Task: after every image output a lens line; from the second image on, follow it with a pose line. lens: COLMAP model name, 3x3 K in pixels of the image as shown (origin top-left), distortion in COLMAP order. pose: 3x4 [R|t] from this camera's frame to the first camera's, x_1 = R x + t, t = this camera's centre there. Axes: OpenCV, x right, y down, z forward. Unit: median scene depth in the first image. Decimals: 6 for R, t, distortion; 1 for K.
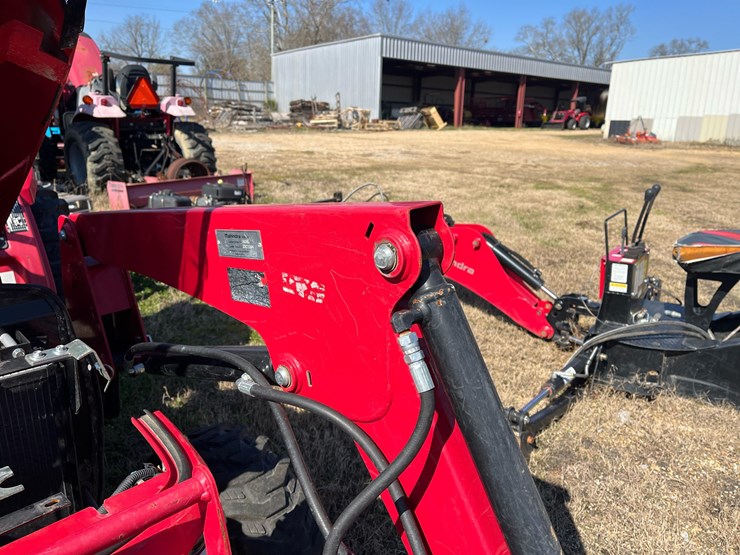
lens RADIAL K [[567.9, 0, 385.1], [0, 567.9, 287.4], [0, 0, 1]] dist [0.062022, -0.081234]
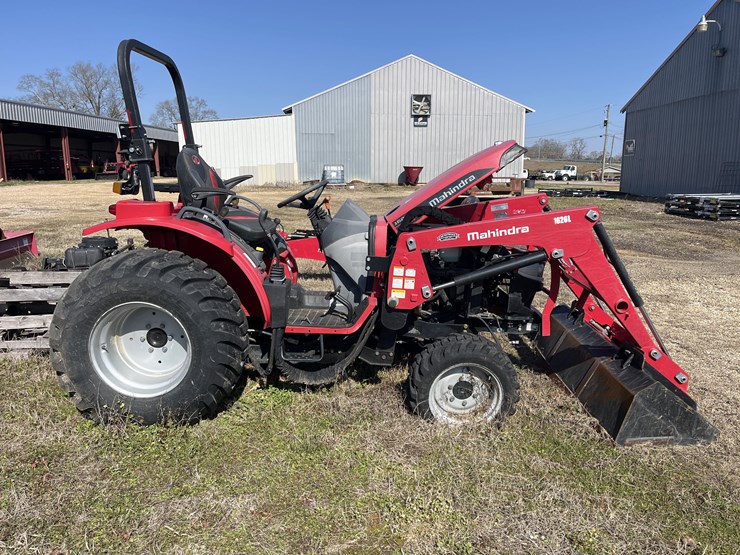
lens RADIAL K [[567.9, 0, 375.4], [0, 567.9, 282.0], [0, 0, 1]] dist [0.062022, -0.081234]
pose [[0.710678, -0.168114, 0.683136, -0.124442], [0.227188, 0.973845, 0.003308, 0.007690], [-0.665825, 0.152849, 0.730284, -0.047575]]
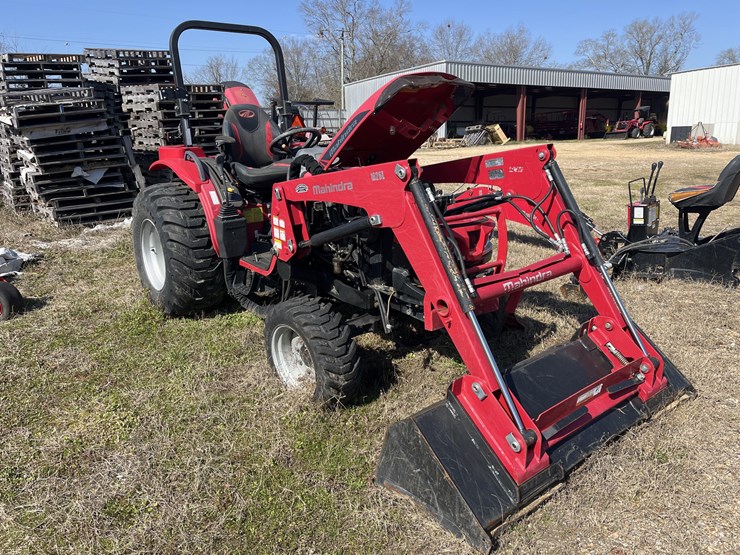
lens RADIAL K [[567.9, 0, 371.7], [0, 567.9, 281.1], [0, 0, 1]] dist [0.062022, -0.081234]
pose [[0.991531, -0.019394, -0.128415, -0.016049], [0.013596, 0.998855, -0.045870, 0.023648], [0.129158, 0.043735, 0.990659, -0.076085]]
